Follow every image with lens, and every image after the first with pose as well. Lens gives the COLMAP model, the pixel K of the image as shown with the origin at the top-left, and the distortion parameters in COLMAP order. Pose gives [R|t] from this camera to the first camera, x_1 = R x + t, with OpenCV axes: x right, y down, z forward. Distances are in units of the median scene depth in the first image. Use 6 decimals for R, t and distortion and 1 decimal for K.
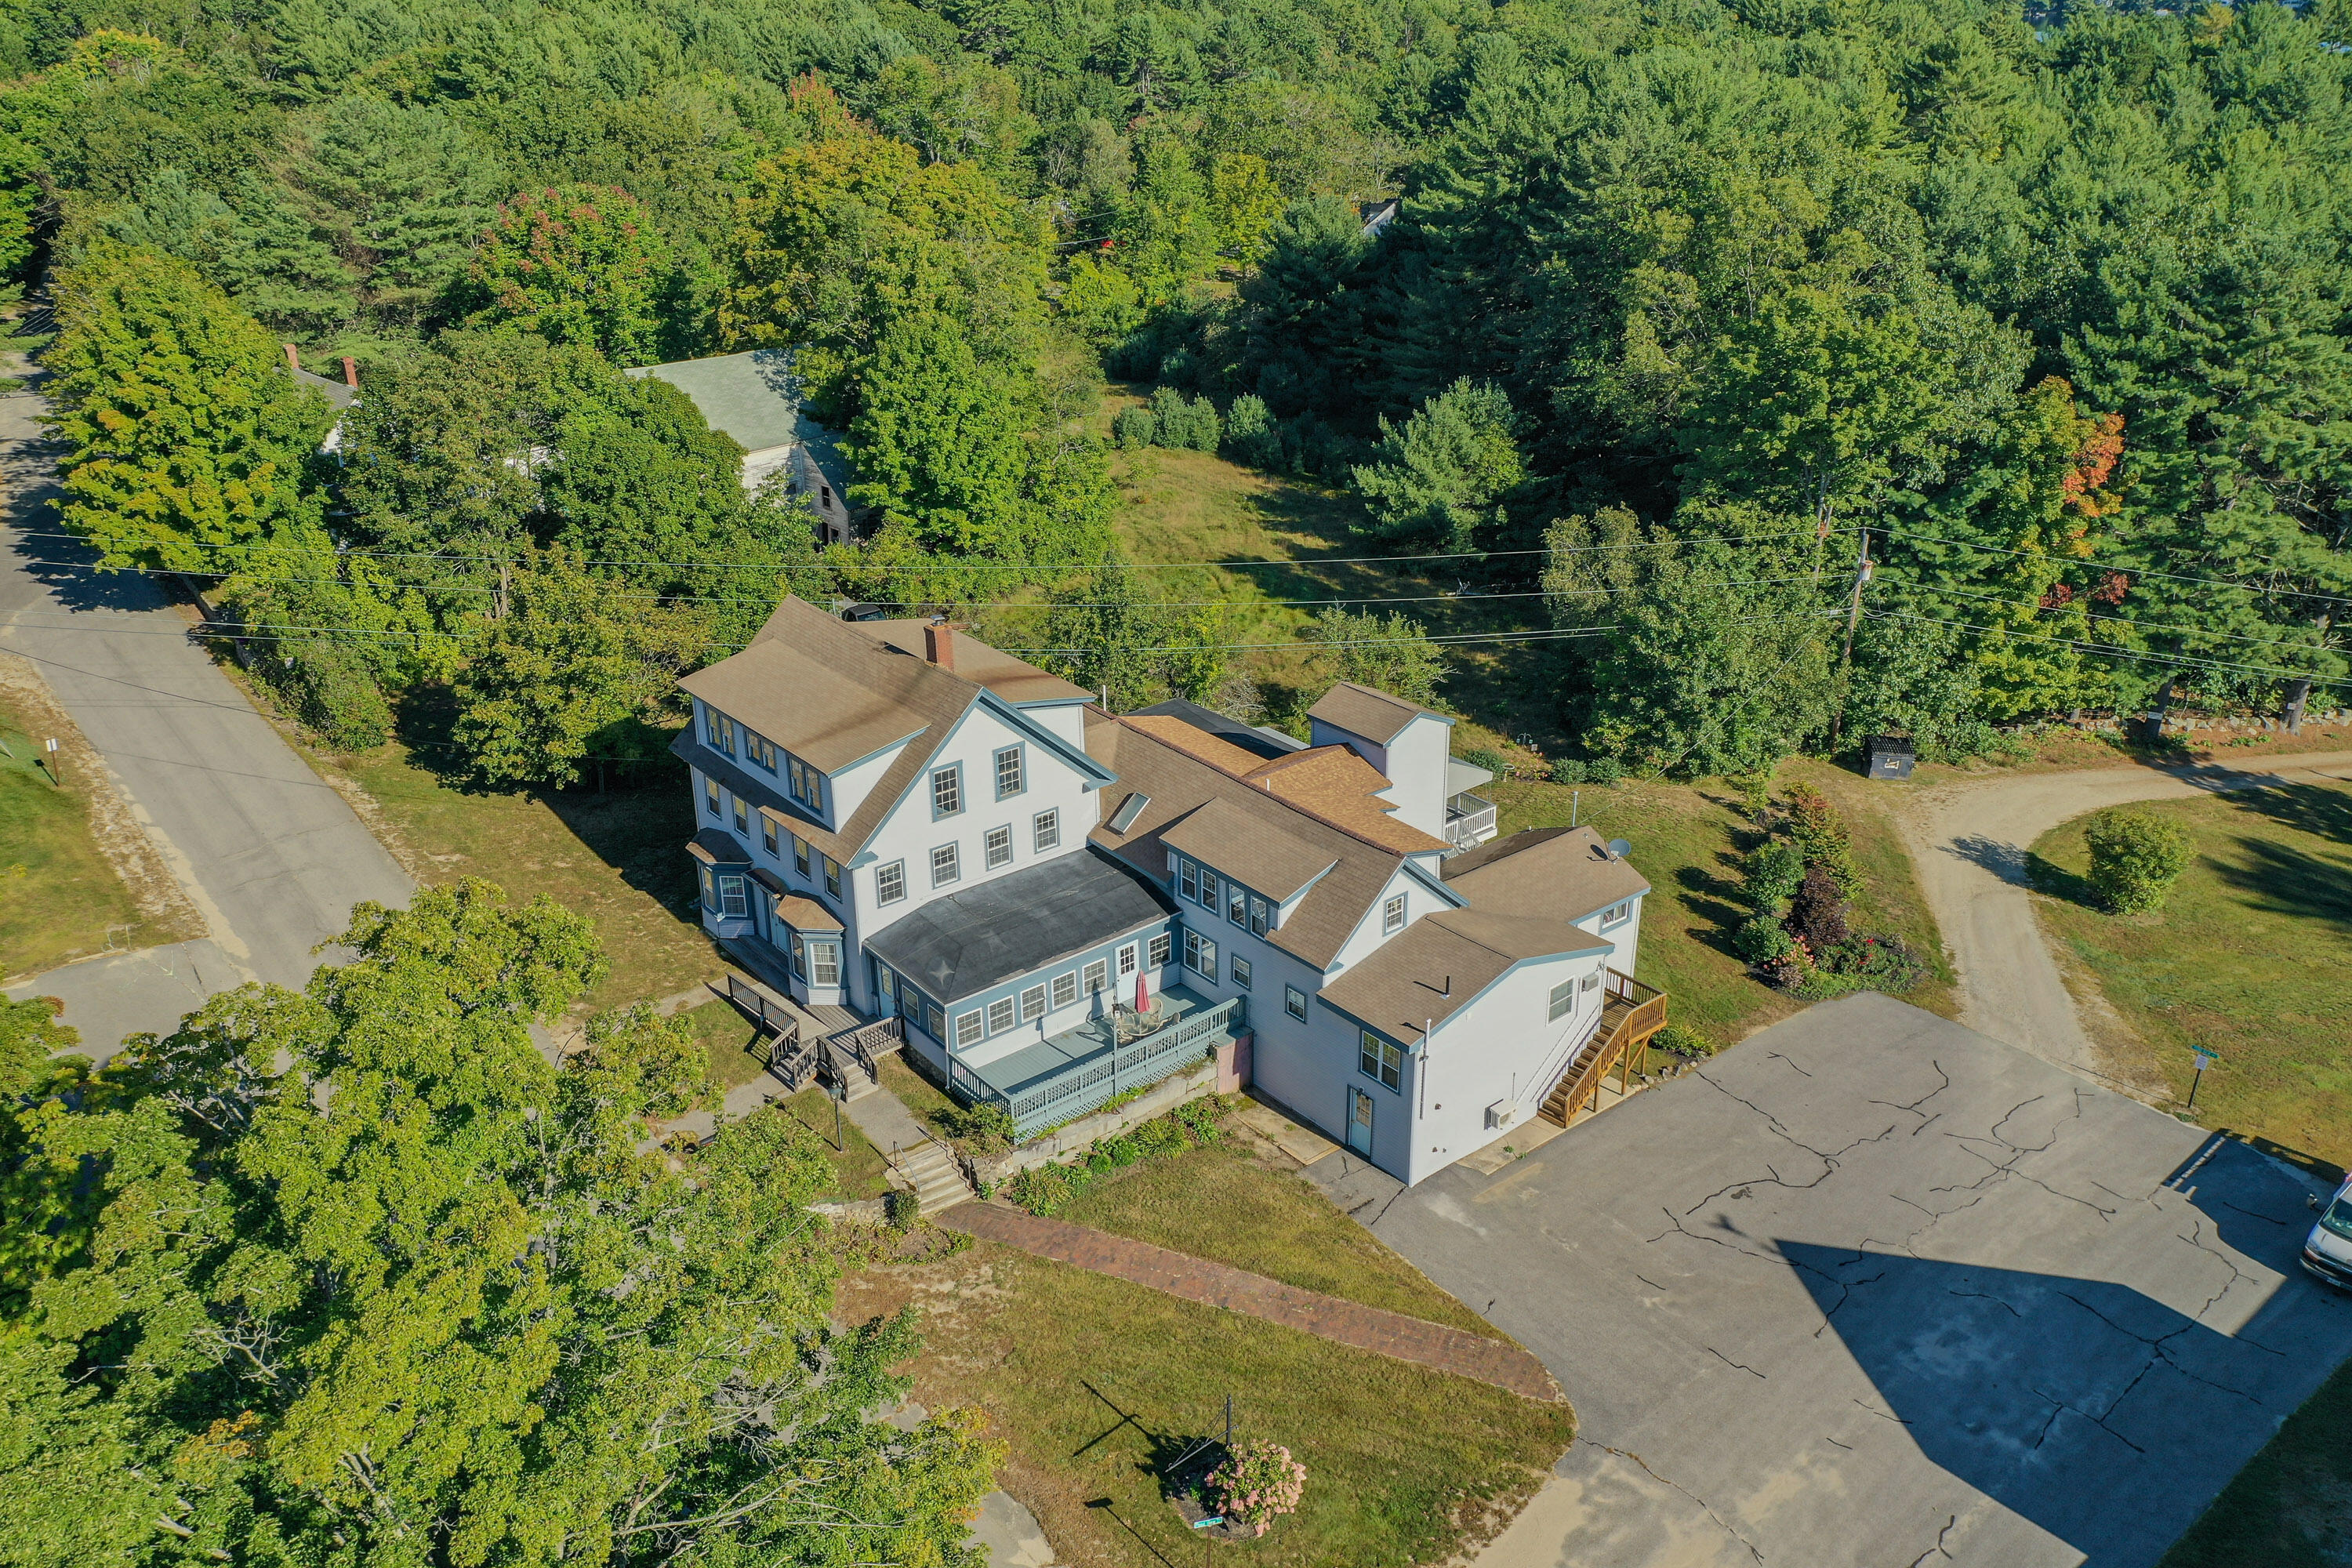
lens RADIAL K [[1901.4, 0, 1176.0], [0, 1901.4, 784.0], [0, 0, 1]] dist [-0.002823, -0.001381]
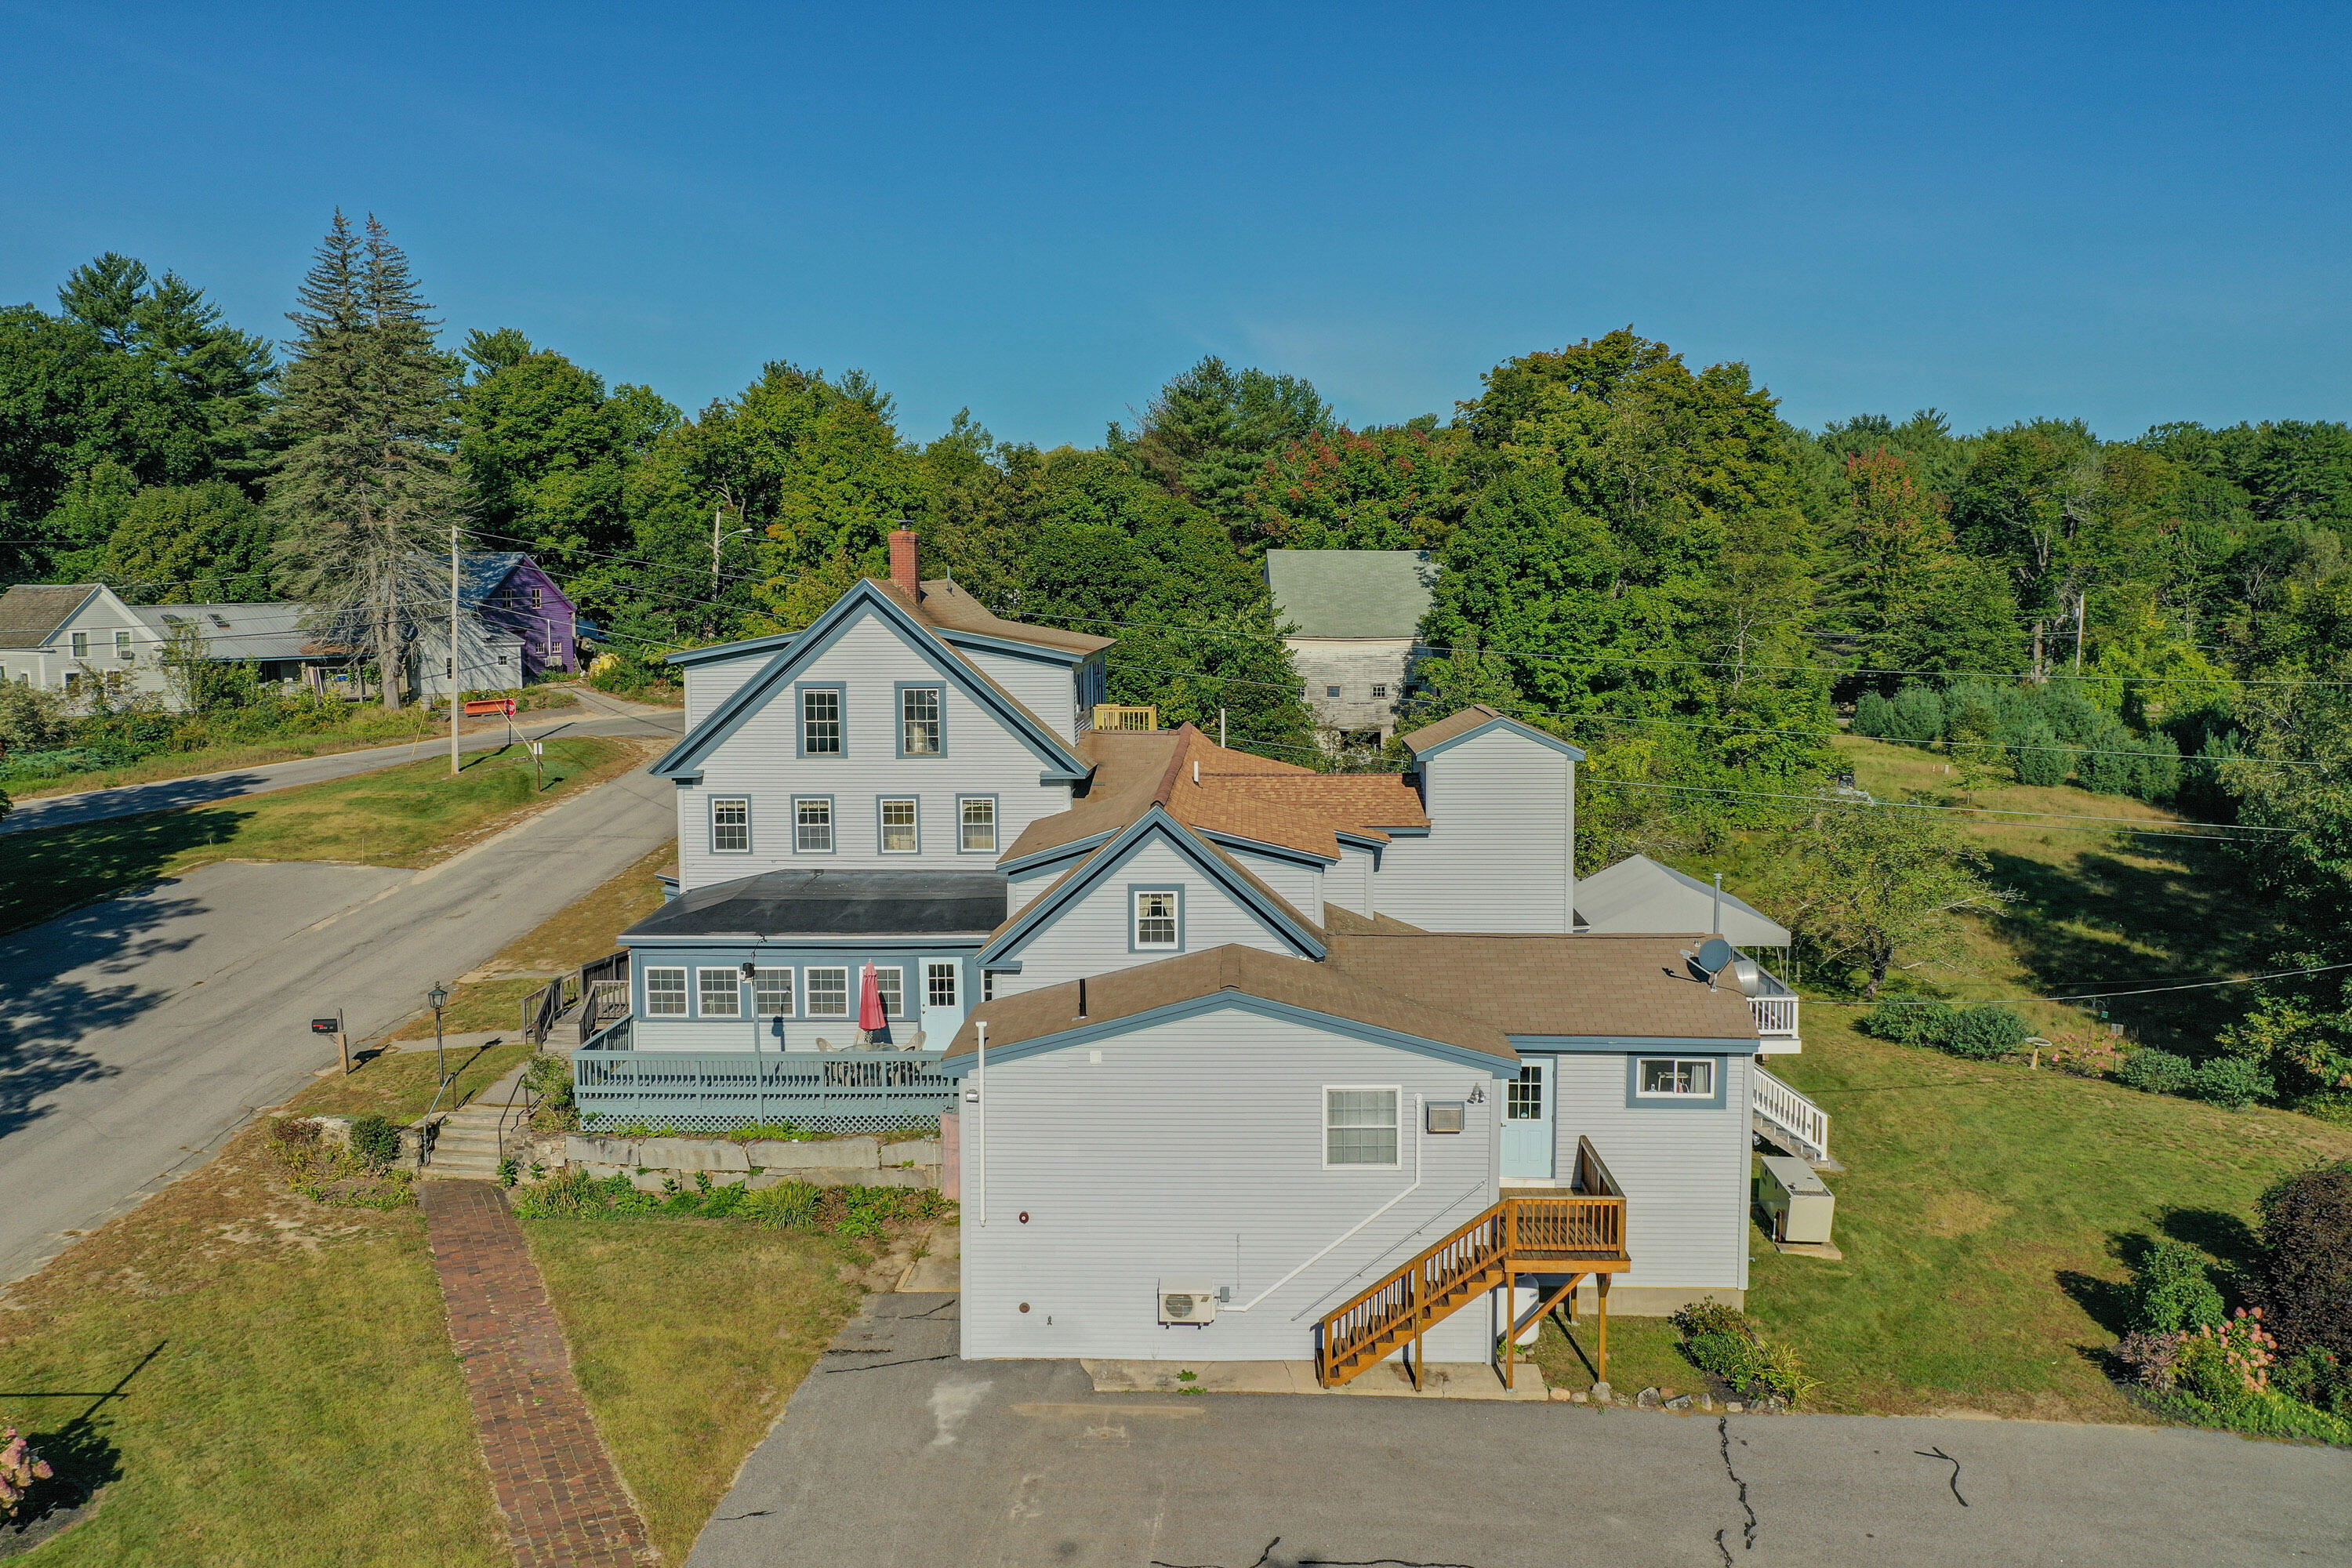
lens RADIAL K [[1901.4, 0, 1176.0], [0, 1901.4, 784.0], [0, 0, 1]] dist [-0.002823, -0.001381]
pose [[0.748010, 0.079704, -0.658885, 0.482469], [-0.270376, 0.943243, -0.192846, 0.134746], [0.606117, 0.322397, 0.727105, 0.544247]]
